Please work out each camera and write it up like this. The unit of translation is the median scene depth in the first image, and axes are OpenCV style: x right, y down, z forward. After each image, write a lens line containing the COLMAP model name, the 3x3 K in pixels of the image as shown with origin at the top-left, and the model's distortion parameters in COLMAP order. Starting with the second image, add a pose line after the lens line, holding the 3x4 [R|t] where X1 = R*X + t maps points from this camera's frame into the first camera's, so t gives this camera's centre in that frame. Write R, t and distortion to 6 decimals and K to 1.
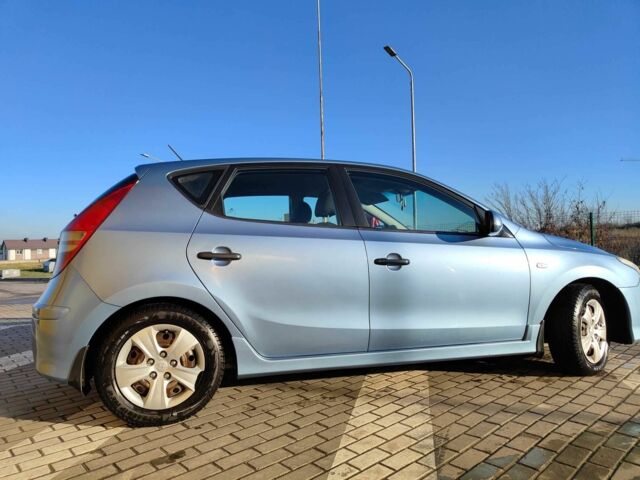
lens RADIAL K [[448.0, 0, 322.2], [0, 448.0, 239.5], [0, 0, 1]] dist [0.002327, 0.001929]
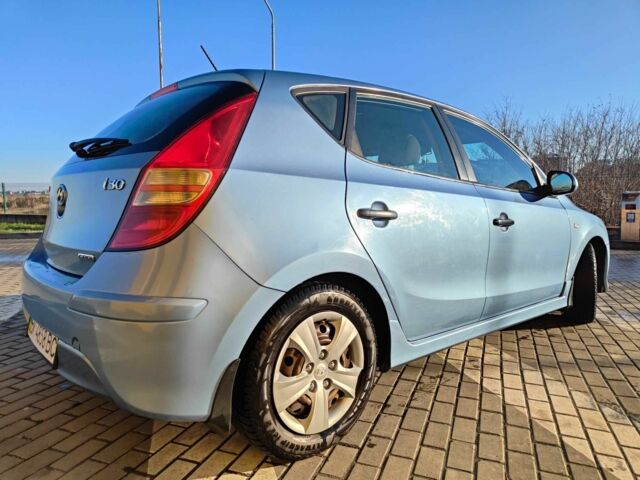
lens RADIAL K [[448.0, 0, 318.9], [0, 448.0, 241.3], [0, 0, 1]] dist [0.002327, 0.001929]
pose [[0.899470, -0.013924, 0.436760, -0.655000], [-0.032583, 0.994573, 0.098808, 0.012958], [-0.435766, -0.103106, 0.894135, 0.396201]]
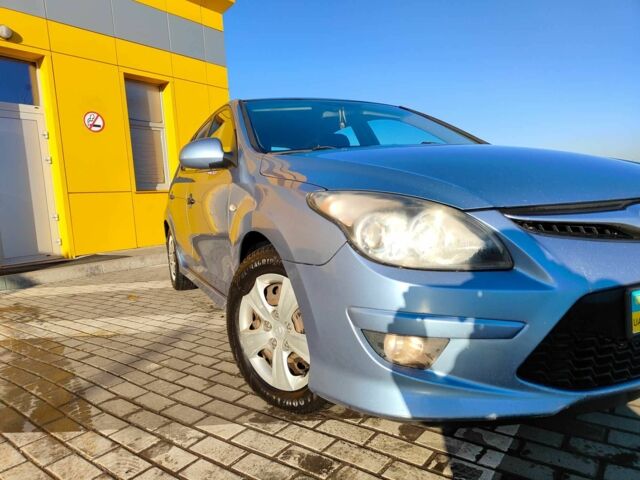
lens RADIAL K [[448.0, 0, 318.3], [0, 448.0, 237.7], [0, 0, 1]] dist [0.002327, 0.001929]
pose [[0.174081, 0.101912, -0.979444, 1.499261], [0.072479, 0.990606, 0.115955, 0.035468], [0.982060, -0.091174, 0.165059, 1.274766]]
